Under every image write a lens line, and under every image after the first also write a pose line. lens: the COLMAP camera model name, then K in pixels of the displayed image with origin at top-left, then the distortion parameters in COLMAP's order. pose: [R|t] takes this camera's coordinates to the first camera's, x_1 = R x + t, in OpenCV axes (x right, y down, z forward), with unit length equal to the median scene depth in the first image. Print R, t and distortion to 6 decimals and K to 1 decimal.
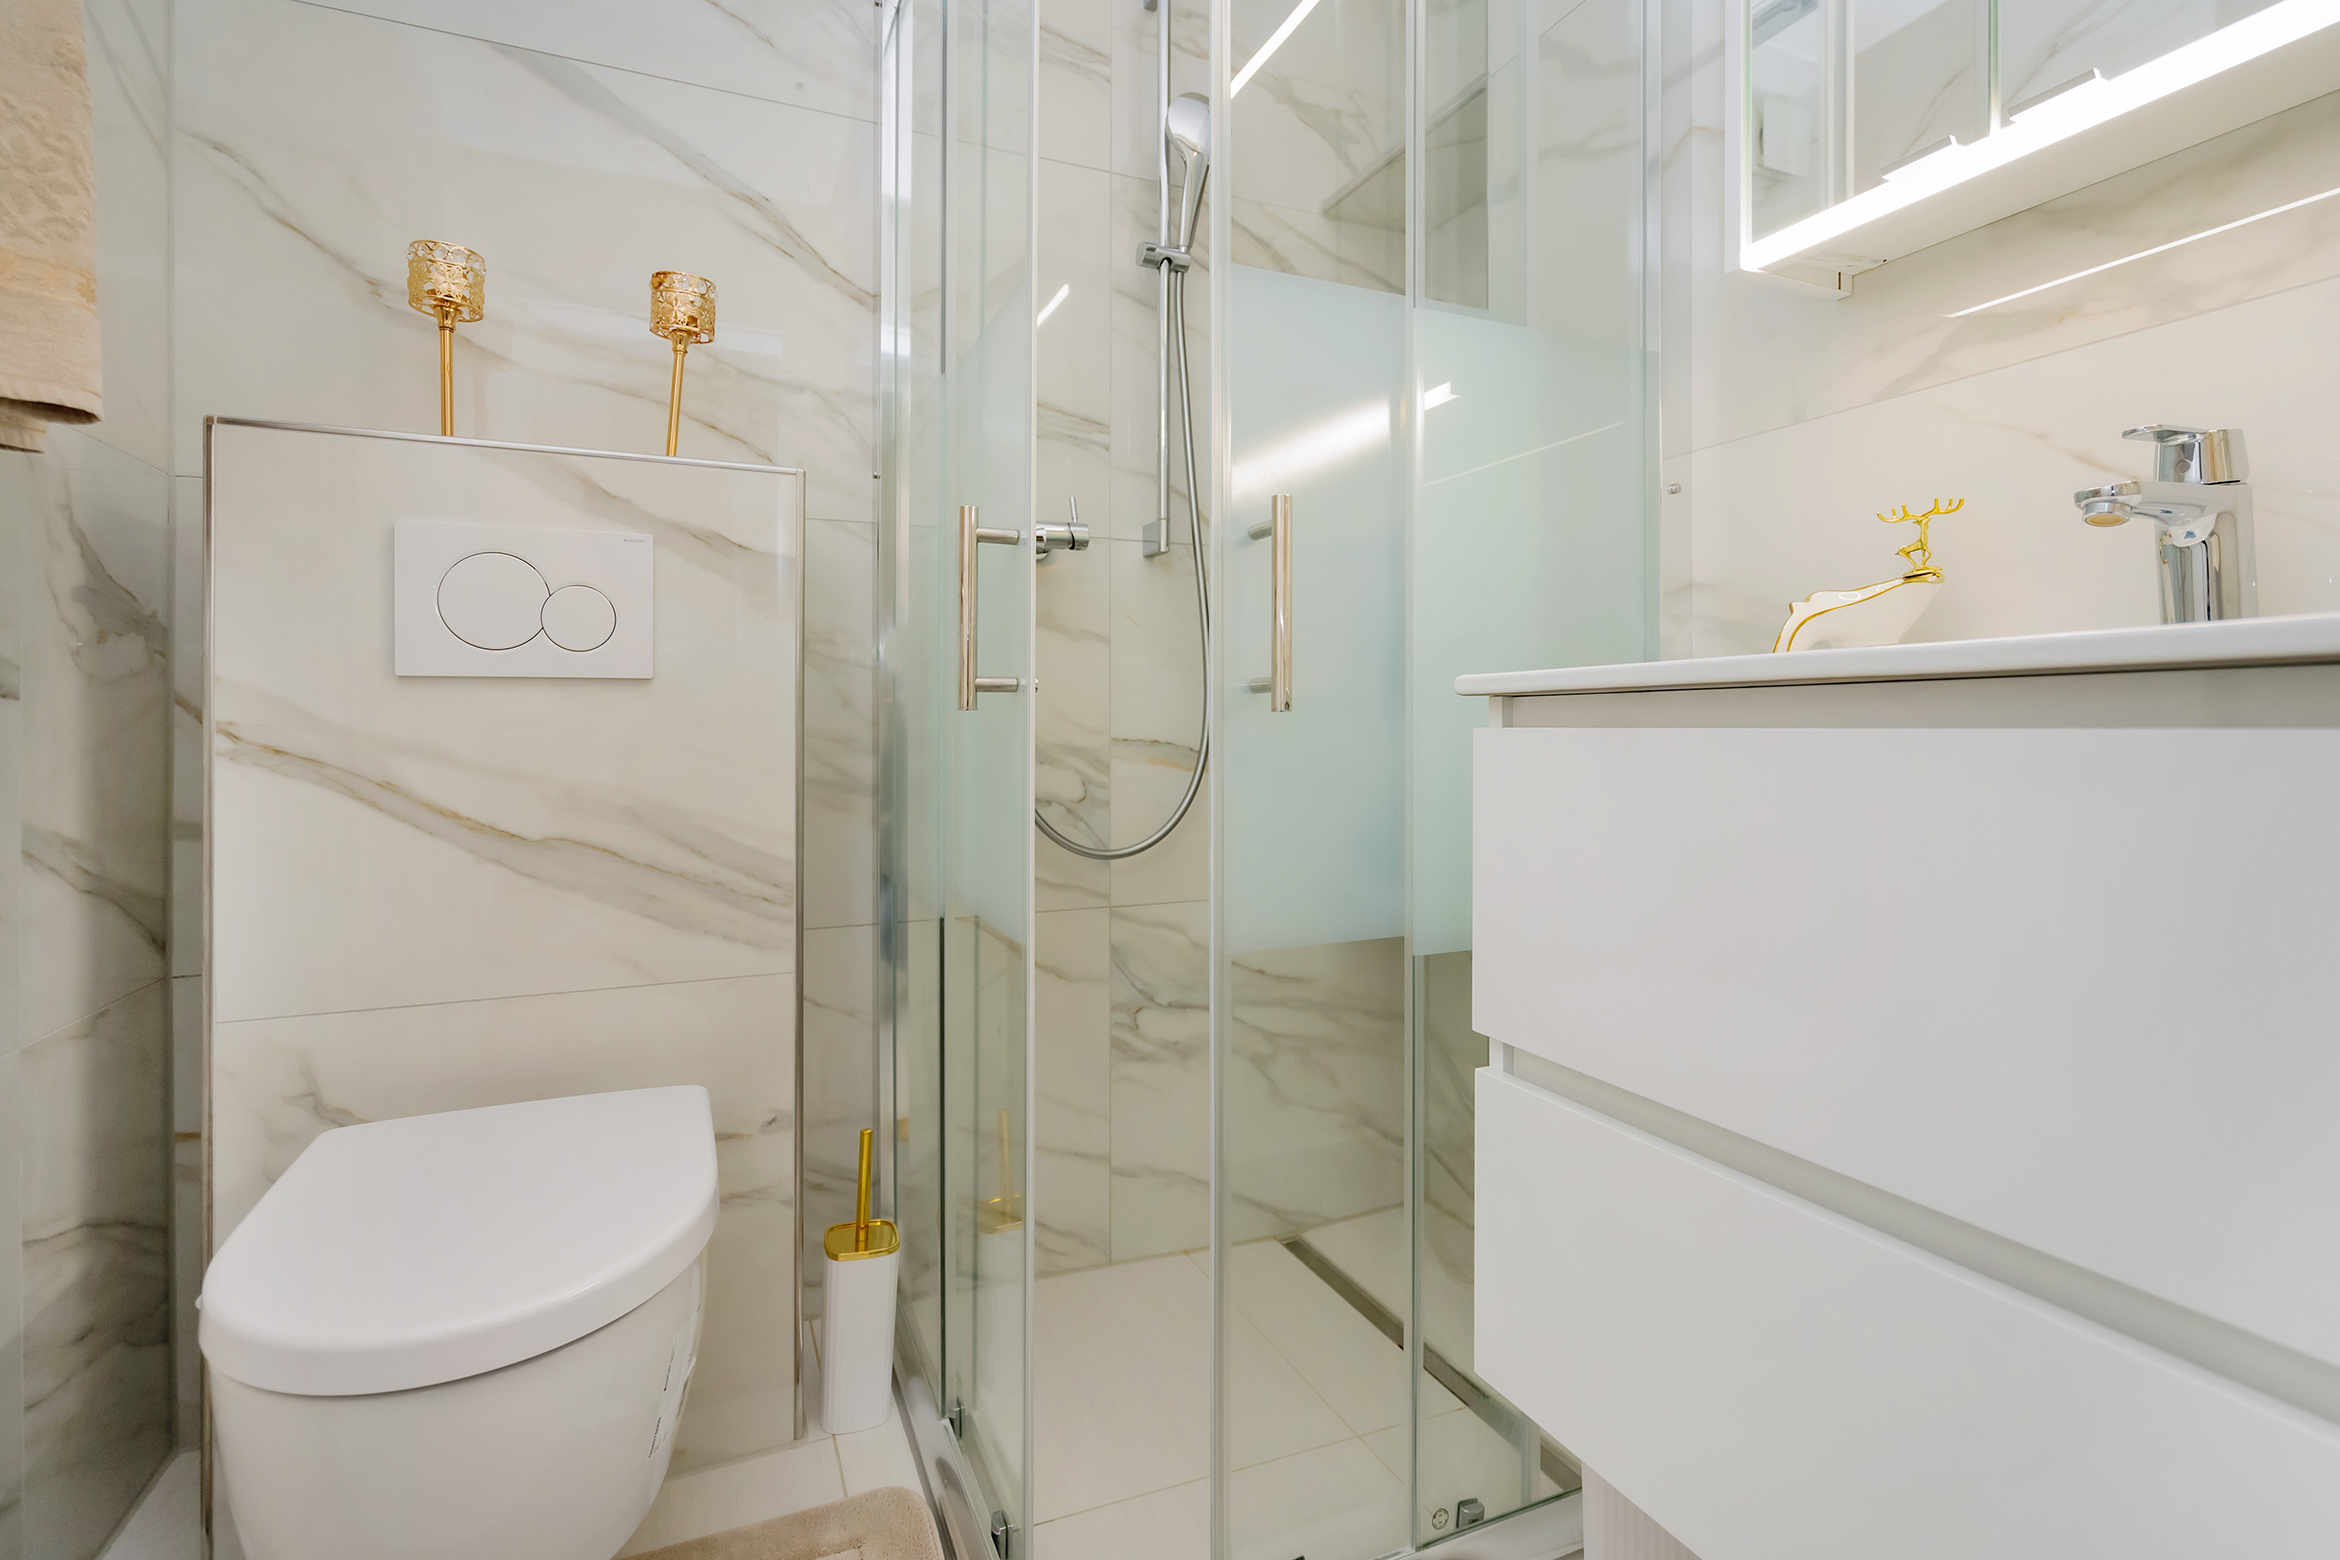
lens RADIAL K [[1098.6, 0, 1169.8], [0, 1098.6, 715.2], [0, 0, 1]] dist [0.000358, 0.000011]
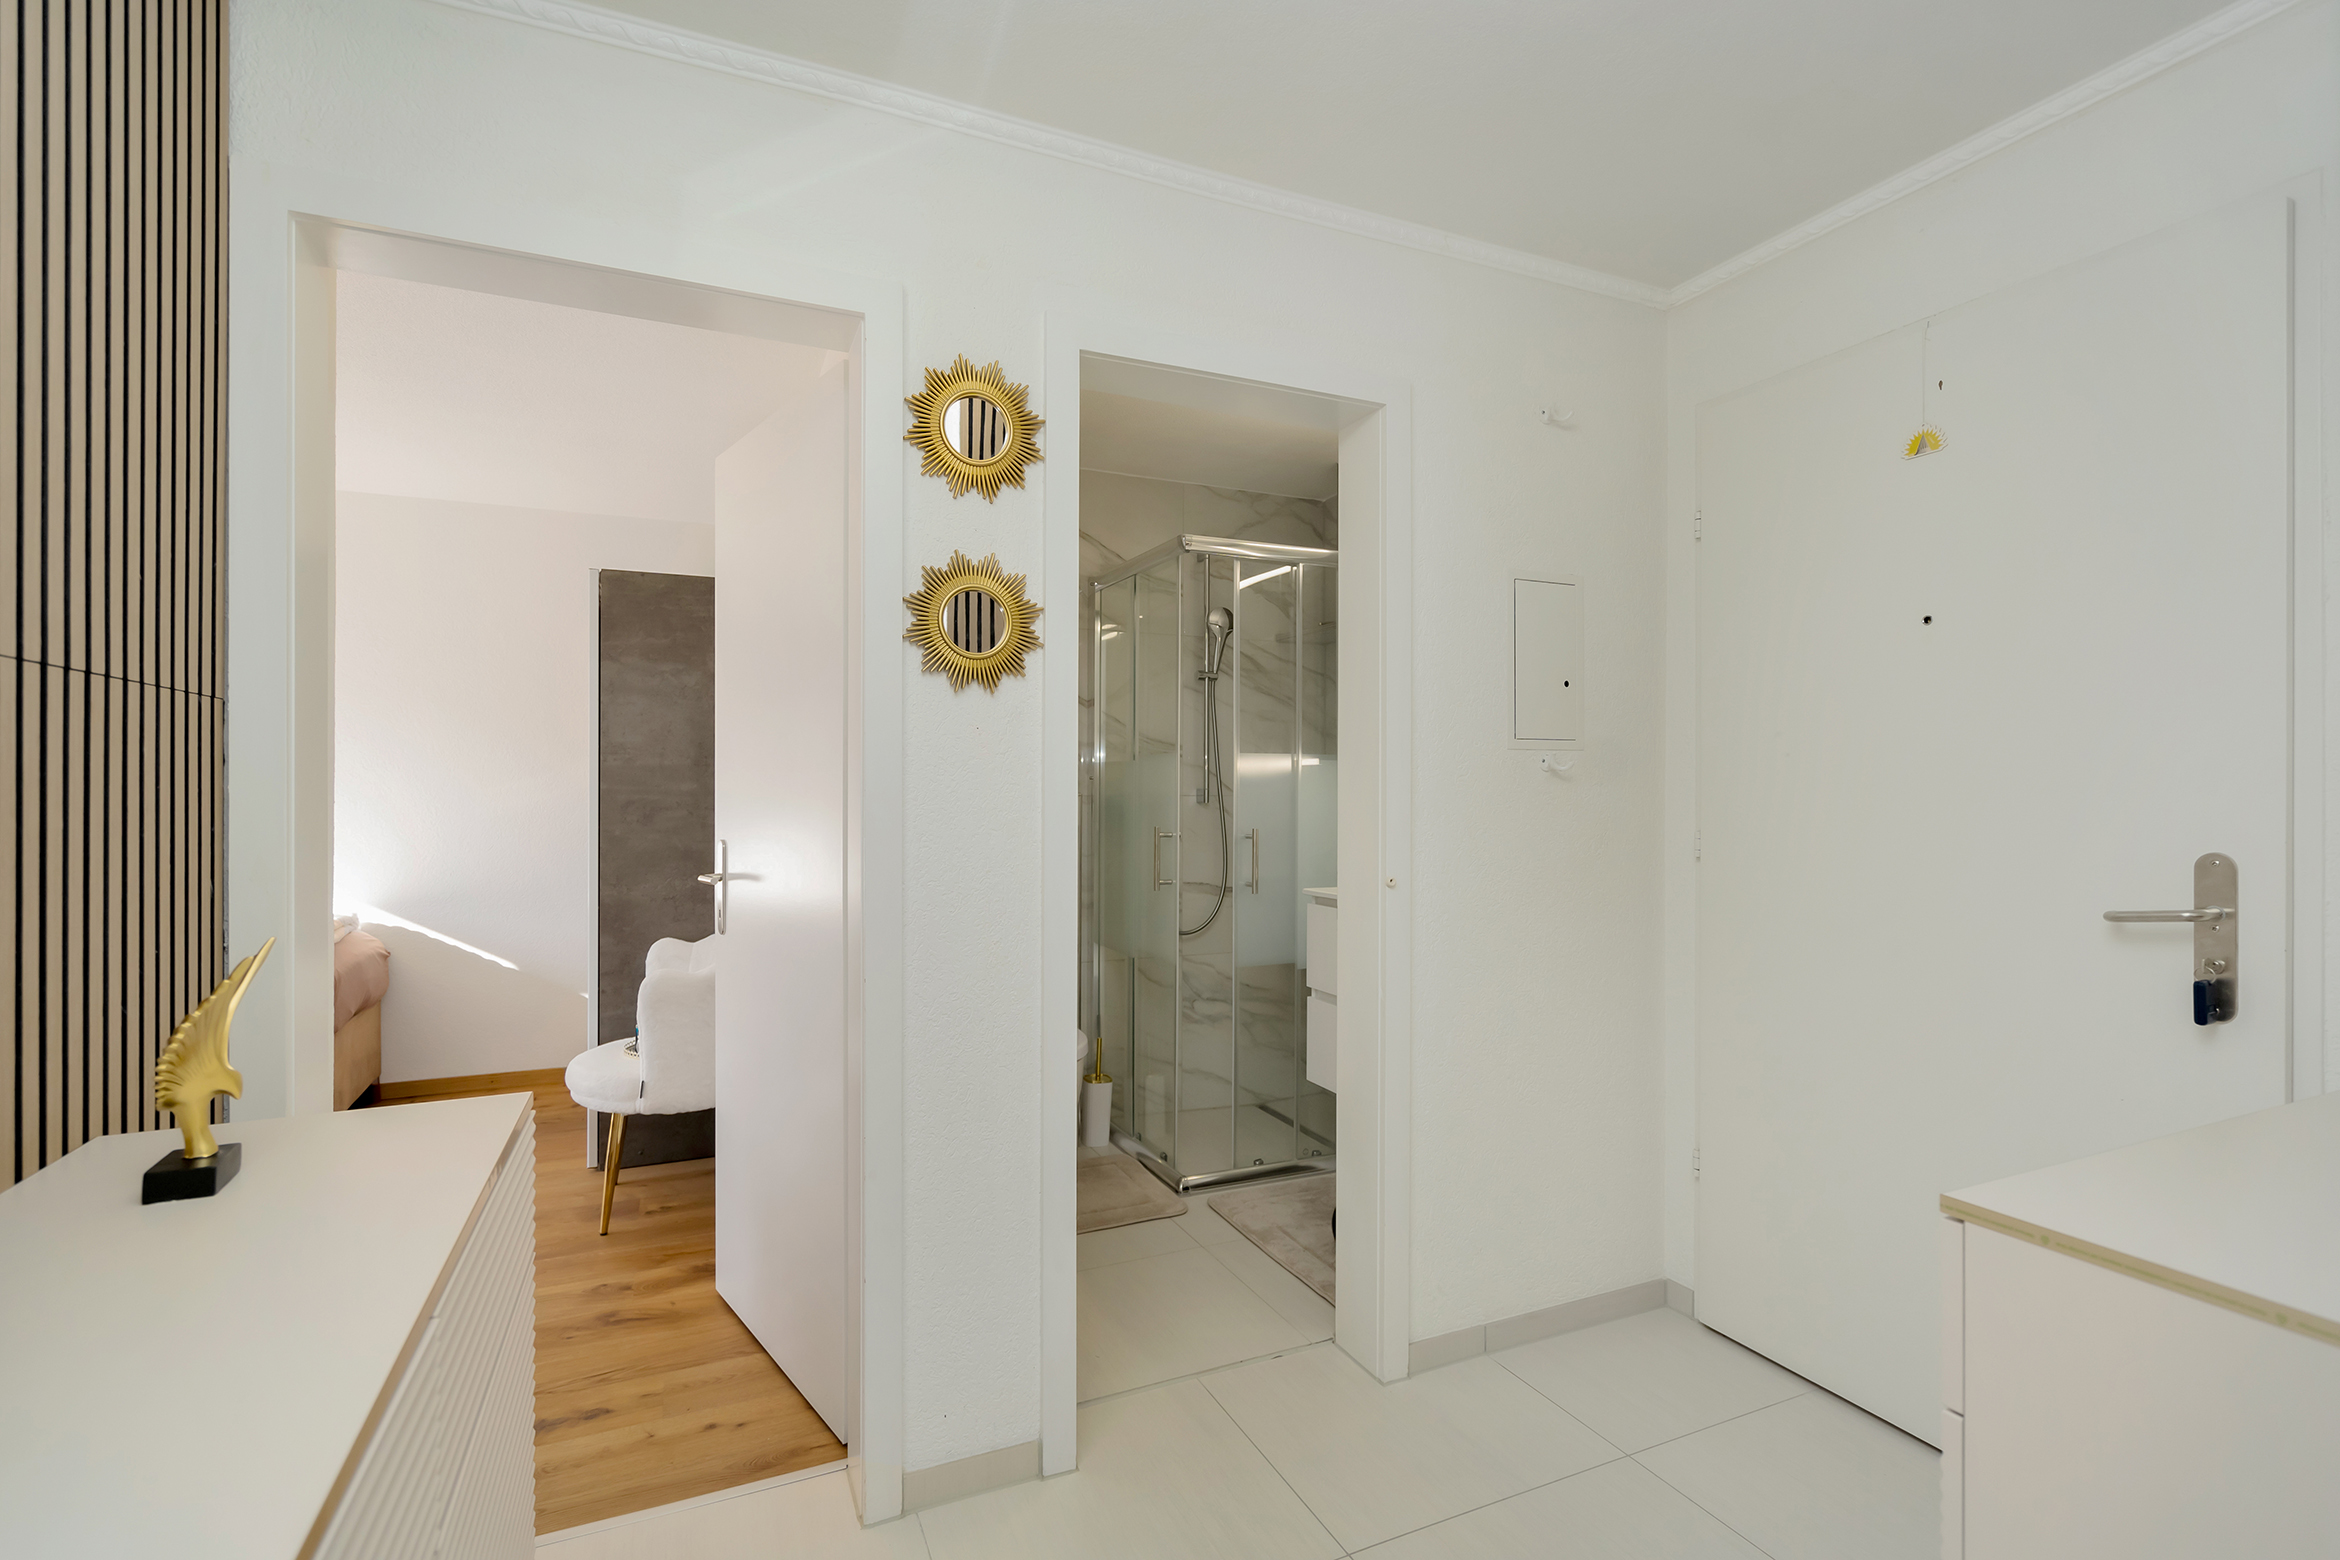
lens RADIAL K [[1068.7, 0, 1170.0], [0, 1068.7, 780.0], [0, 0, 1]] dist [-0.000104, -0.000003]
pose [[0.999926, 0.004045, 0.011455, -0.105721], [-0.004034, 0.999991, -0.000925, -0.187325], [-0.011458, 0.000879, 0.999934, -1.219491]]
